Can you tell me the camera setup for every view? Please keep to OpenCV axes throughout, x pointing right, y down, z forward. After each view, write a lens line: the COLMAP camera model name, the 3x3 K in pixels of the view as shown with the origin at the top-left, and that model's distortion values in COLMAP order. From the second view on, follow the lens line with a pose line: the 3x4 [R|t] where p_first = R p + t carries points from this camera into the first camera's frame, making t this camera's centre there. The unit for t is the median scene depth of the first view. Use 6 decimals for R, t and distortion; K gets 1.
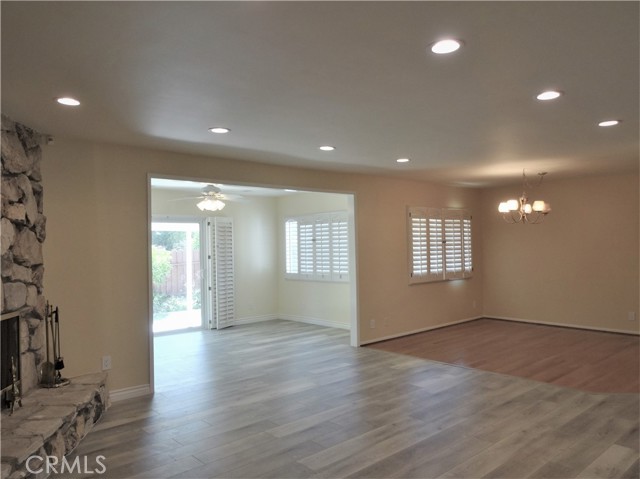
lens RADIAL K [[459.2, 0, 320.0], [0, 459.2, 239.5], [0, 0, 1]] dist [0.000474, -0.005915]
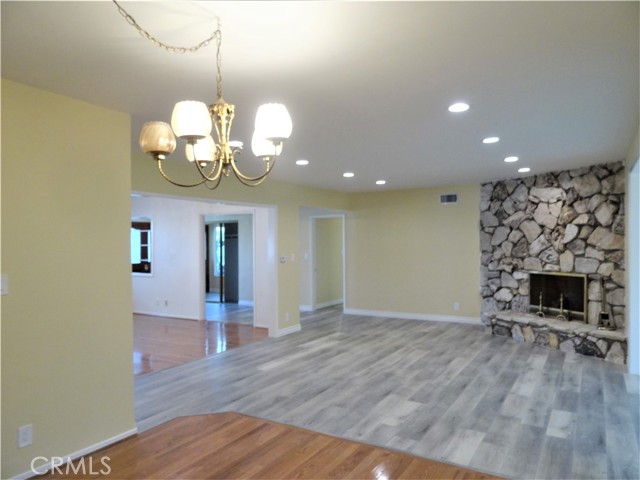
lens RADIAL K [[459.2, 0, 320.0], [0, 459.2, 240.0], [0, 0, 1]] dist [0.000474, -0.005915]
pose [[-0.952470, 0.022067, -0.303831, 0.698930], [0.028118, 0.999484, -0.015553, 0.016854], [0.303330, -0.023357, -0.952599, 1.936821]]
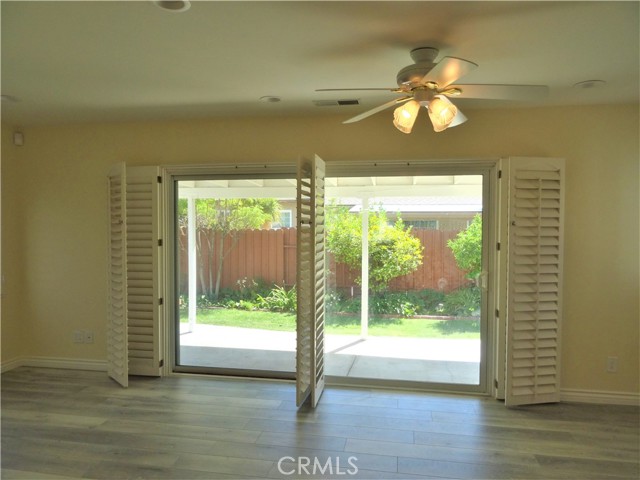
lens RADIAL K [[459.2, 0, 320.0], [0, 459.2, 240.0], [0, 0, 1]] dist [0.000474, -0.005915]
pose [[0.626571, 0.045044, -0.778062, 0.007416], [-0.001482, 0.998395, 0.056607, 0.005869], [0.779363, -0.034315, 0.625632, 0.578902]]
